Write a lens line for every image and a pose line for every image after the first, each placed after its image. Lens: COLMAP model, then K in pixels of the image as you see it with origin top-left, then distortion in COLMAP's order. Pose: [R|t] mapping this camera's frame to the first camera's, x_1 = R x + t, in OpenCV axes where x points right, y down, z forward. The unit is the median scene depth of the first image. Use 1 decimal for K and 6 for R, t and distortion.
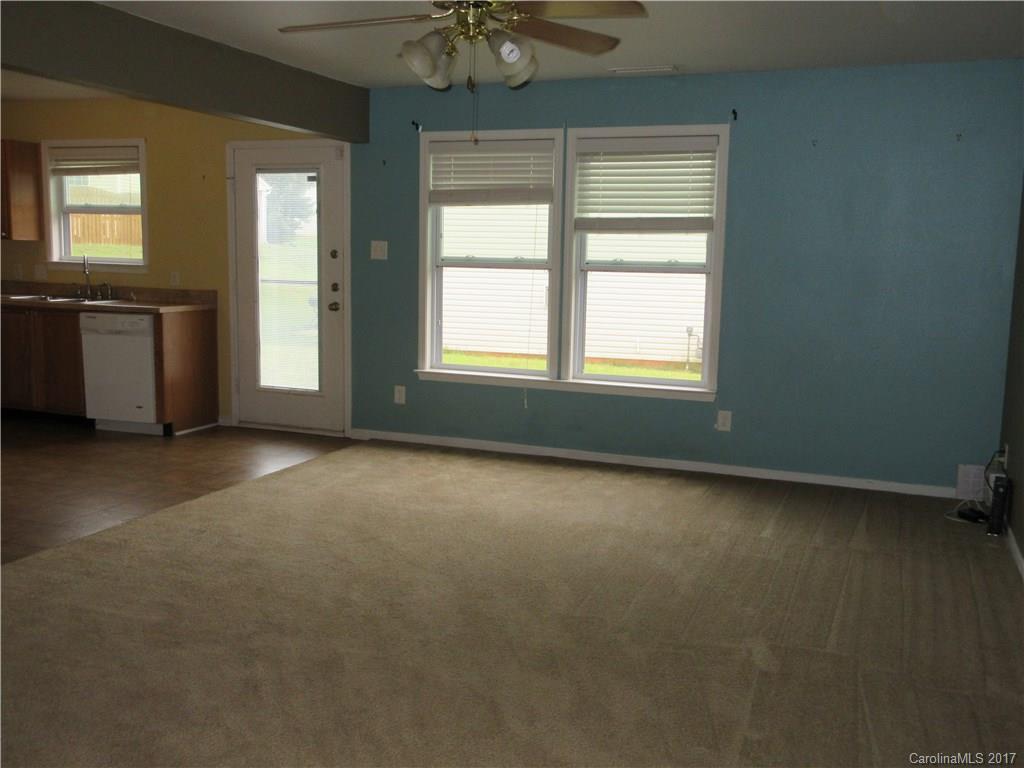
lens RADIAL K [[983.4, 0, 509.8], [0, 983.4, 385.3], [0, 0, 1]] dist [-0.003882, 0.000000]
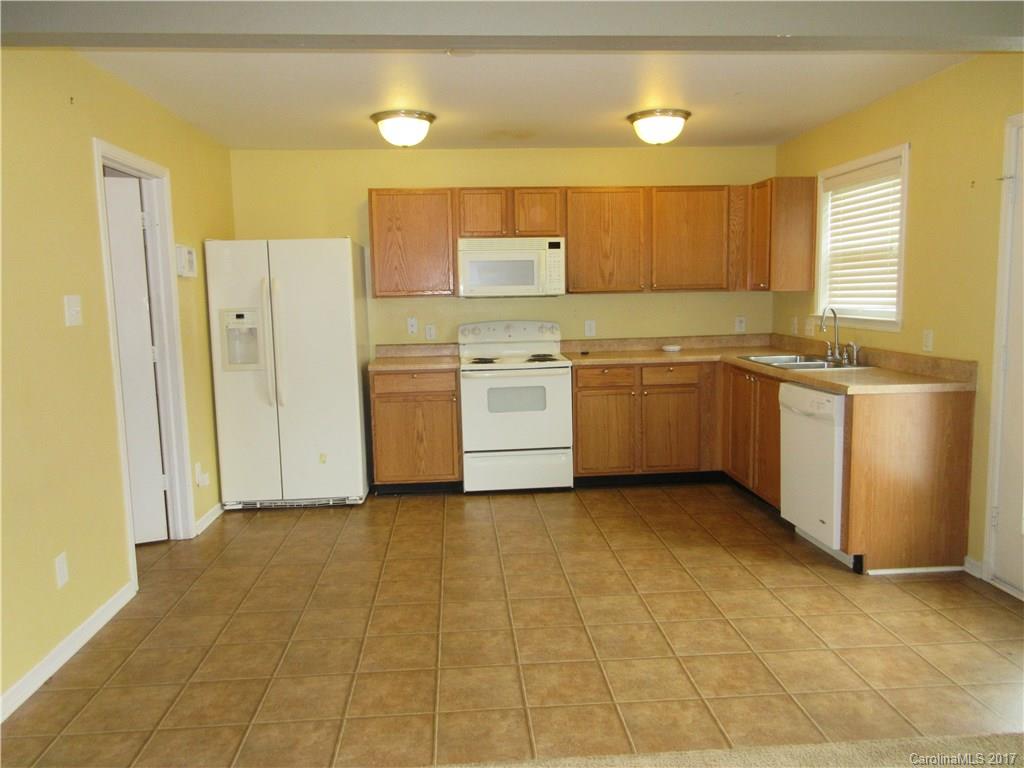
lens RADIAL K [[755.0, 0, 509.3], [0, 755.0, 381.7], [0, 0, 1]] dist [0.007022, 0.003349]
pose [[0.416997, 0.074056, -0.905886, 0.017451], [-0.089395, 0.995184, 0.040206, -0.075583], [0.904501, 0.064216, 0.421609, 0.518618]]
